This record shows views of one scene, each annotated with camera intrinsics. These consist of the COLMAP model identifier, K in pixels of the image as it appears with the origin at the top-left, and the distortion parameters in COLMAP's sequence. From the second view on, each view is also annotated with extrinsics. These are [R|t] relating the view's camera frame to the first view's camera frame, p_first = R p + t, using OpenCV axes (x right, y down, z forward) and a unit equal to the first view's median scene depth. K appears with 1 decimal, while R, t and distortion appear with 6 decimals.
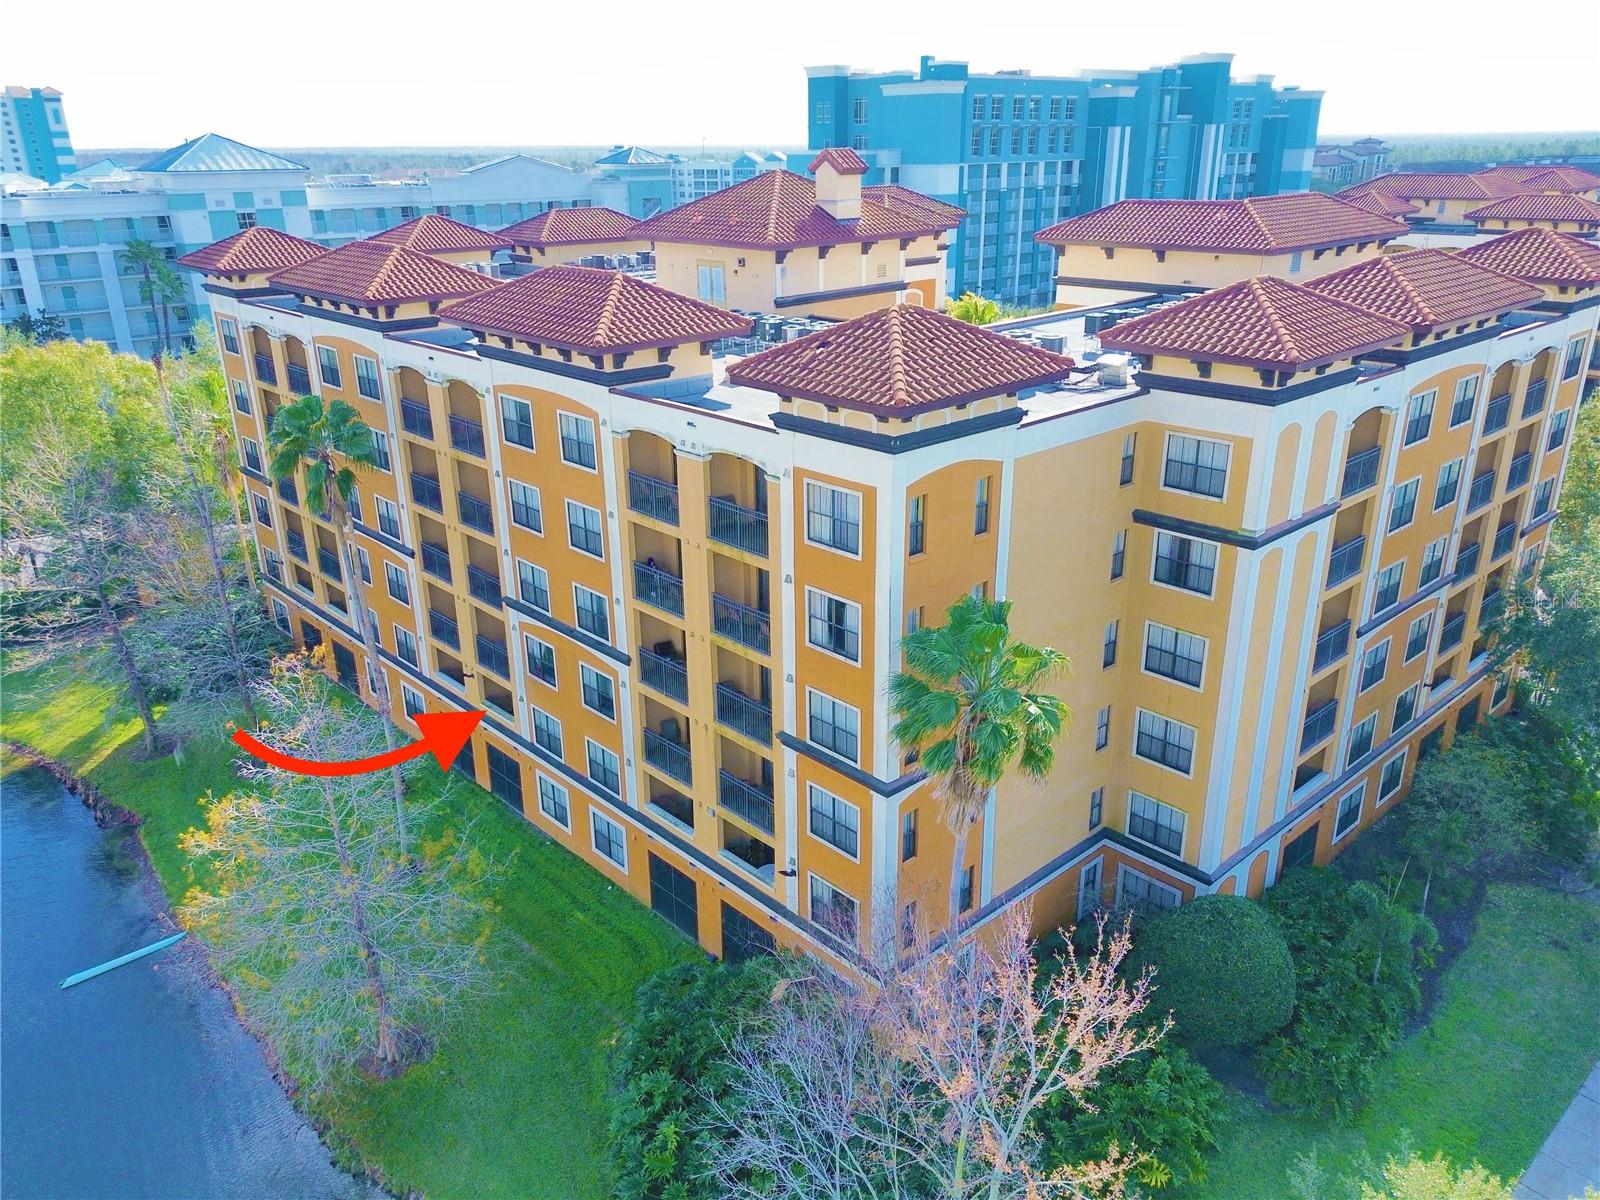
lens RADIAL K [[1184.2, 0, 796.9], [0, 1184.2, 599.1], [0, 0, 1]] dist [0.026557, -0.024836]
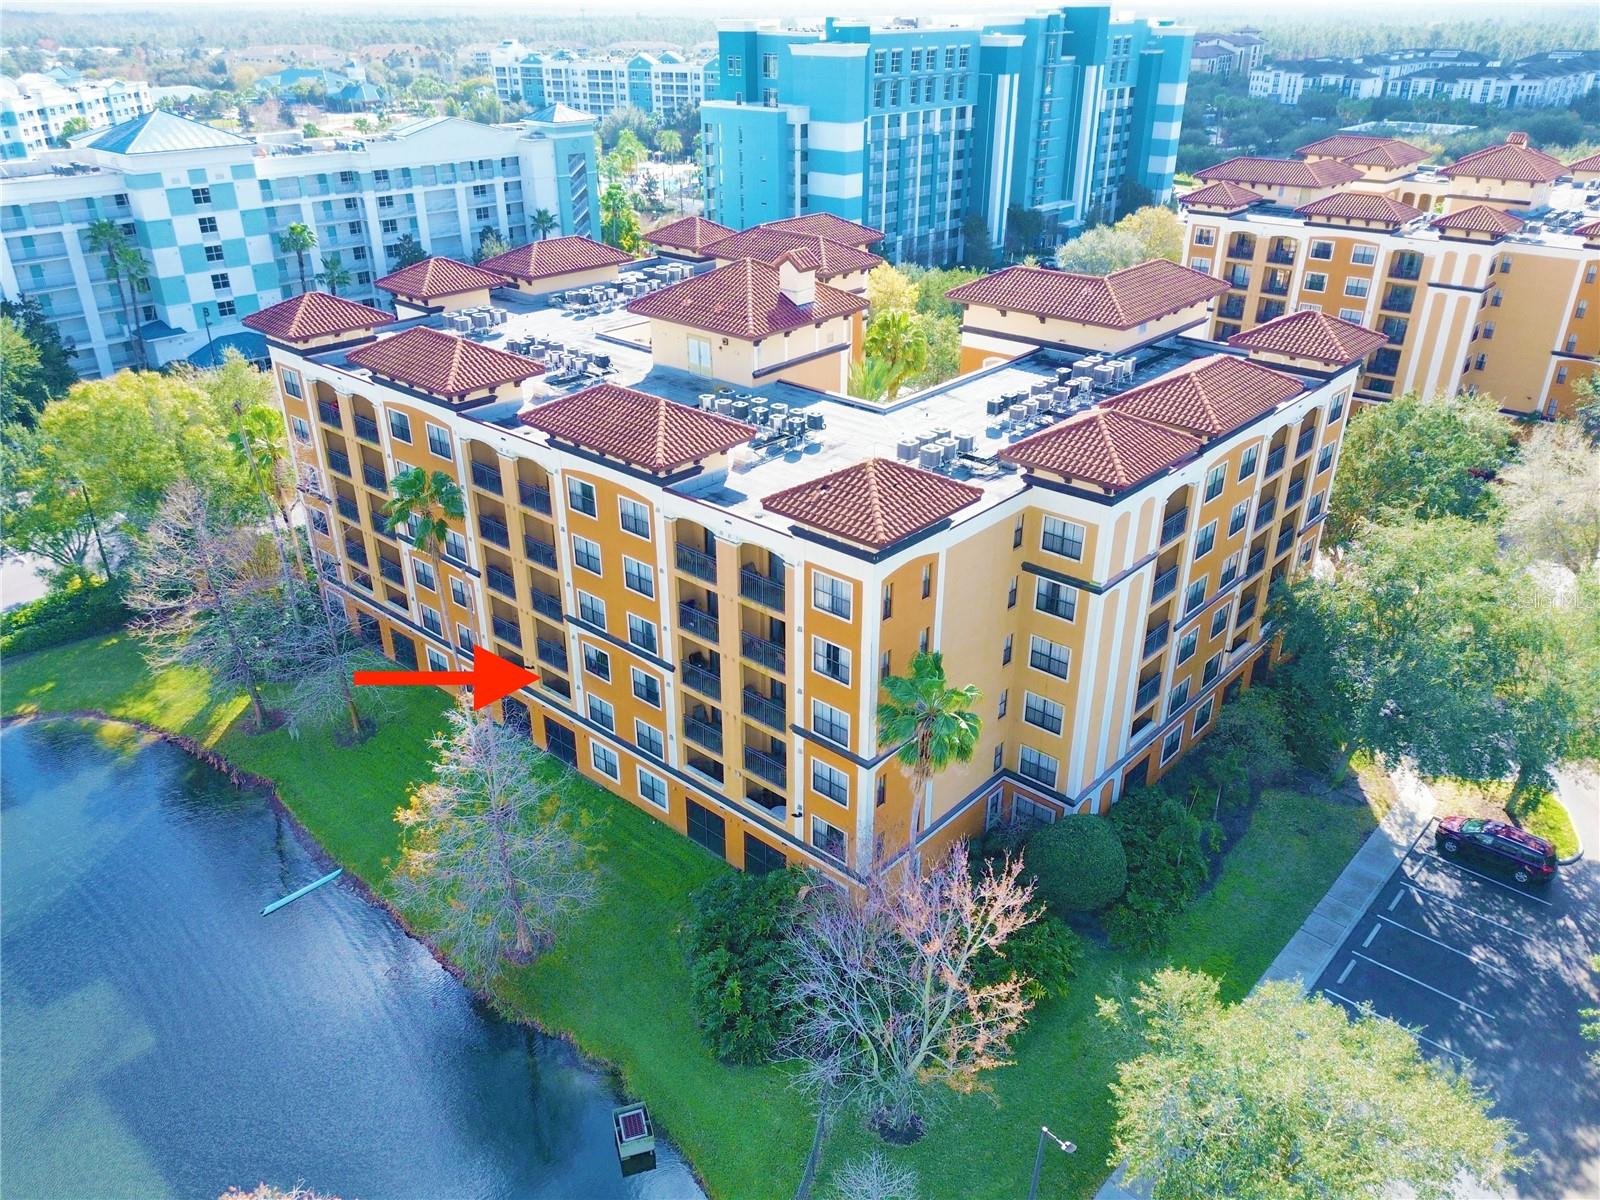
lens RADIAL K [[1184.2, 0, 796.3], [0, 1184.2, 596.4], [0, 0, 1]] dist [0.026557, -0.024836]
pose [[0.995863, -0.032910, 0.084696, -0.107305], [0.024487, 0.994823, 0.098631, -0.161912], [-0.087503, -0.096150, 0.991513, -0.385101]]
